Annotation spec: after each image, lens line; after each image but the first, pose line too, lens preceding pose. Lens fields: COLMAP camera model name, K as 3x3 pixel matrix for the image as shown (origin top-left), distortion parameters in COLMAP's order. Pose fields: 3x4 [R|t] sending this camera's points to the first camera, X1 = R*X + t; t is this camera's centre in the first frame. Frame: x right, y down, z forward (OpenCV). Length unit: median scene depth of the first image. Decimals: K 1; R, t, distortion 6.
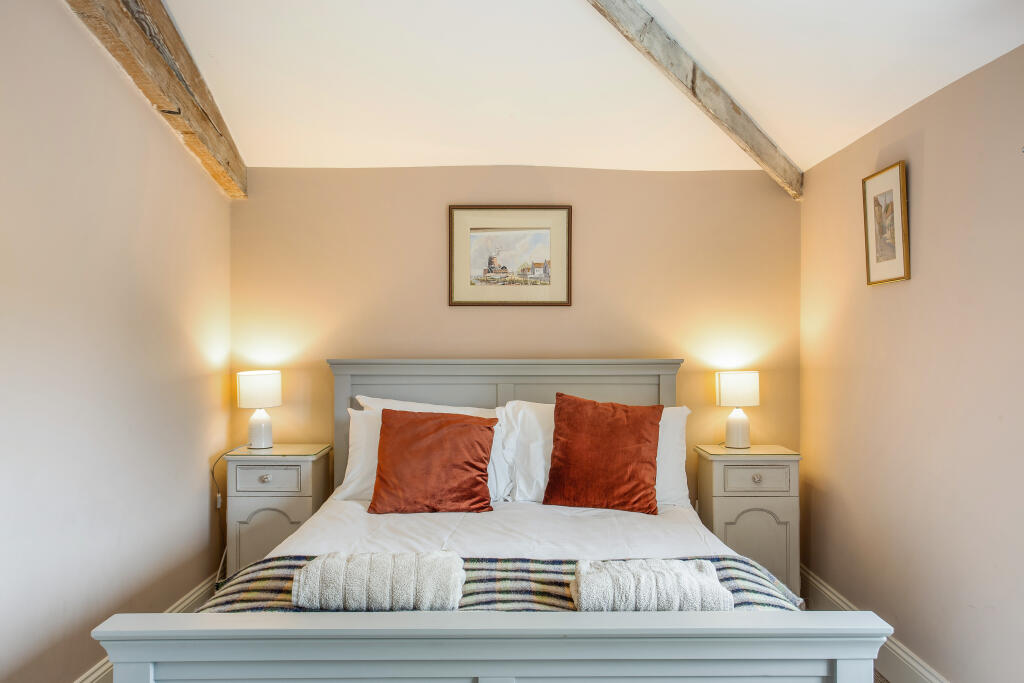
lens RADIAL K [[851.2, 0, 514.8], [0, 851.2, 328.0], [0, 0, 1]] dist [-0.054085, 0.126271]
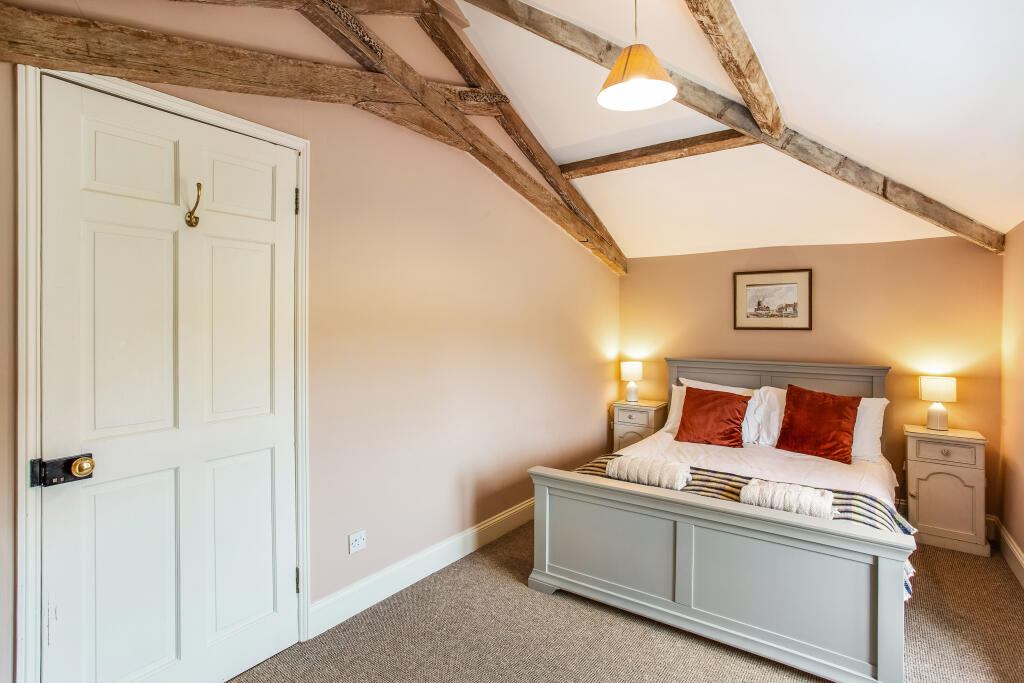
lens RADIAL K [[514.3, 0, 512.9], [0, 514.3, 326.6], [0, 0, 1]] dist [0.023330, 0.000448]
pose [[0.812711, -0.001994, -0.582664, 0.207662], [0.008437, 0.999930, 0.008345, -0.053072], [0.582606, -0.011698, 0.812670, -0.166987]]
